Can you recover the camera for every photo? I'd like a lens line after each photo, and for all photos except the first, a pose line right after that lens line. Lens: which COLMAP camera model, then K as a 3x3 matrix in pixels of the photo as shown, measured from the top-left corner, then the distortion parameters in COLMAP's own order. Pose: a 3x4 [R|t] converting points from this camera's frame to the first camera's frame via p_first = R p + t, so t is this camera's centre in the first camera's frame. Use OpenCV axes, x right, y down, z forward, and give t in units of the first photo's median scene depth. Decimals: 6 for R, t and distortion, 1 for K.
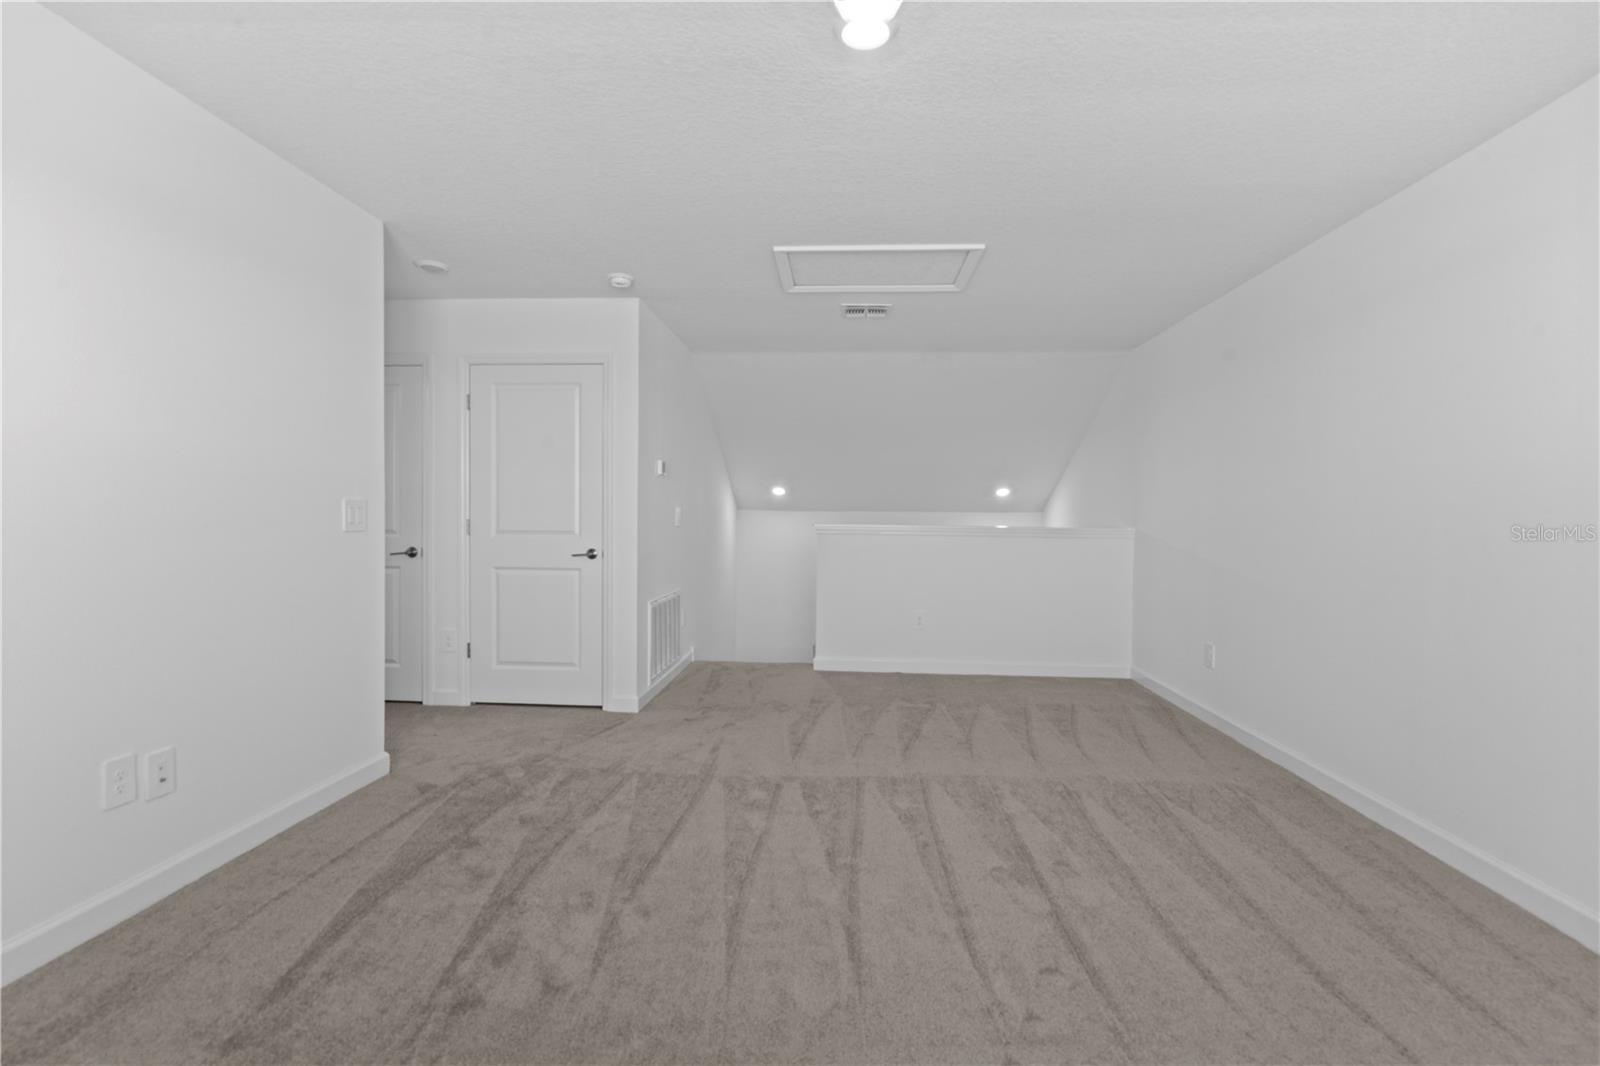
lens RADIAL K [[720.9, 0, 800.0], [0, 720.9, 533.0], [0, 0, 1]] dist [-0.006778, 0.003205]
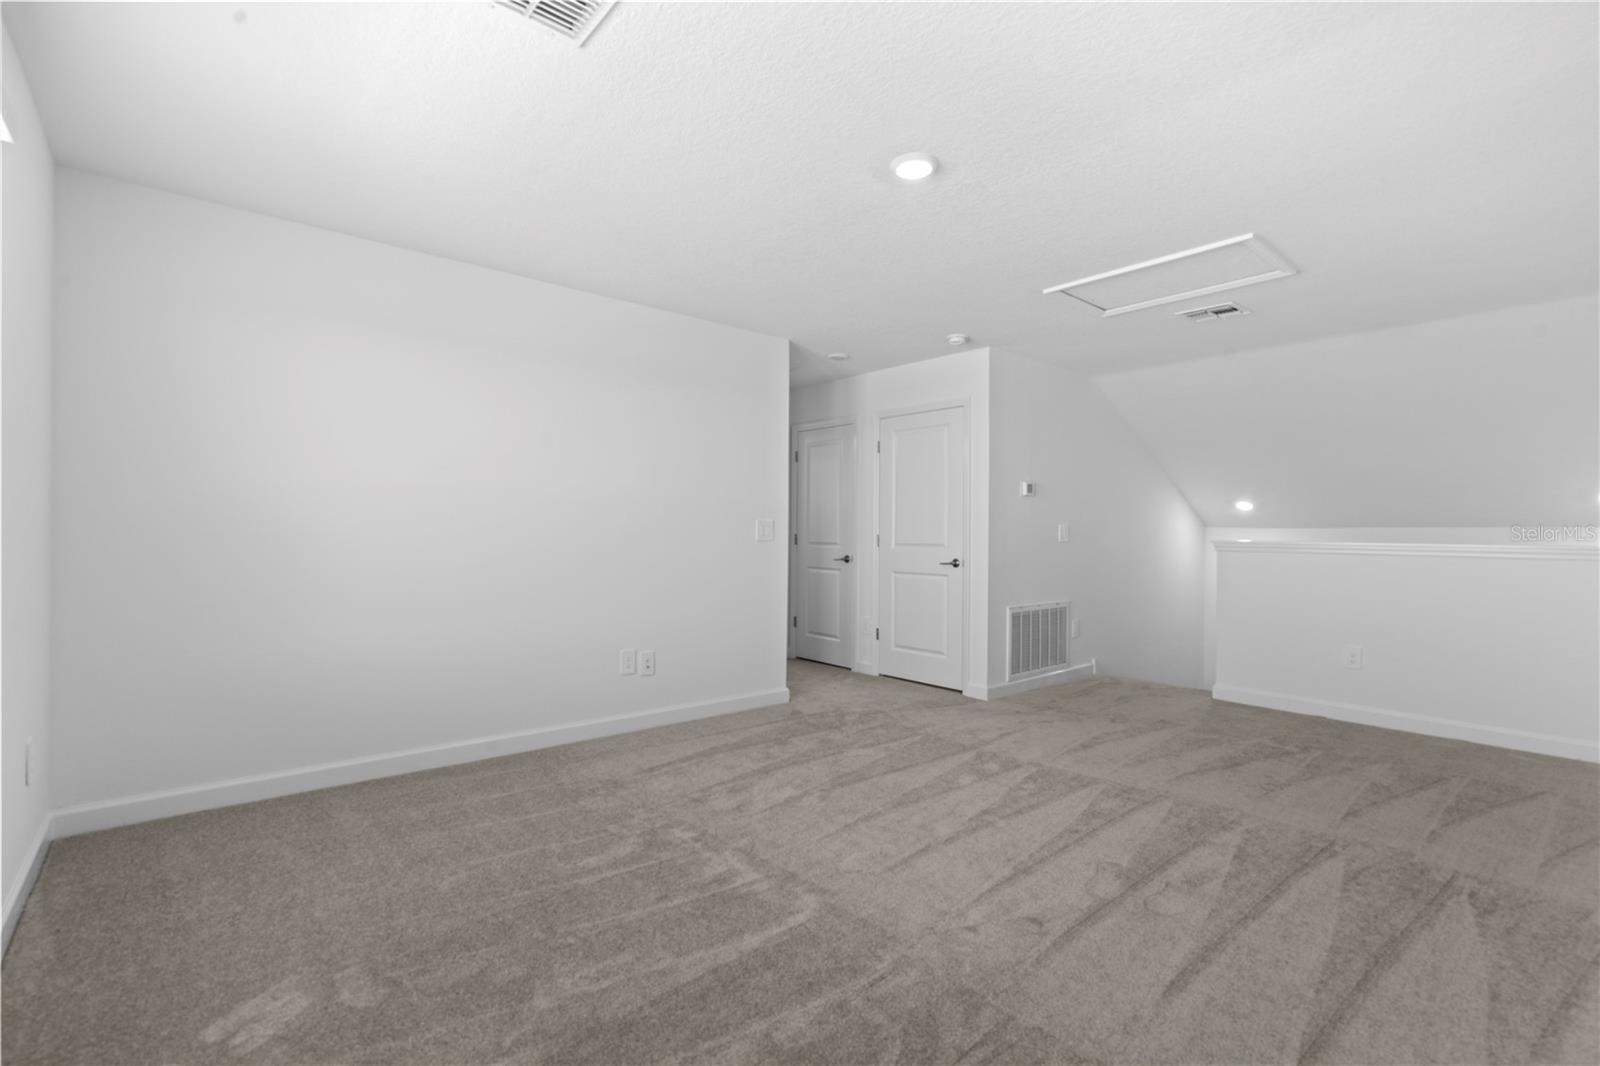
lens RADIAL K [[720.9, 0, 800.0], [0, 720.9, 533.0], [0, 0, 1]] dist [-0.006778, 0.003205]
pose [[0.699511, -0.004826, -0.714605, 0.562174], [-0.017420, 0.999565, -0.023803, 0.016732], [0.714409, 0.029099, 0.699123, -0.051606]]
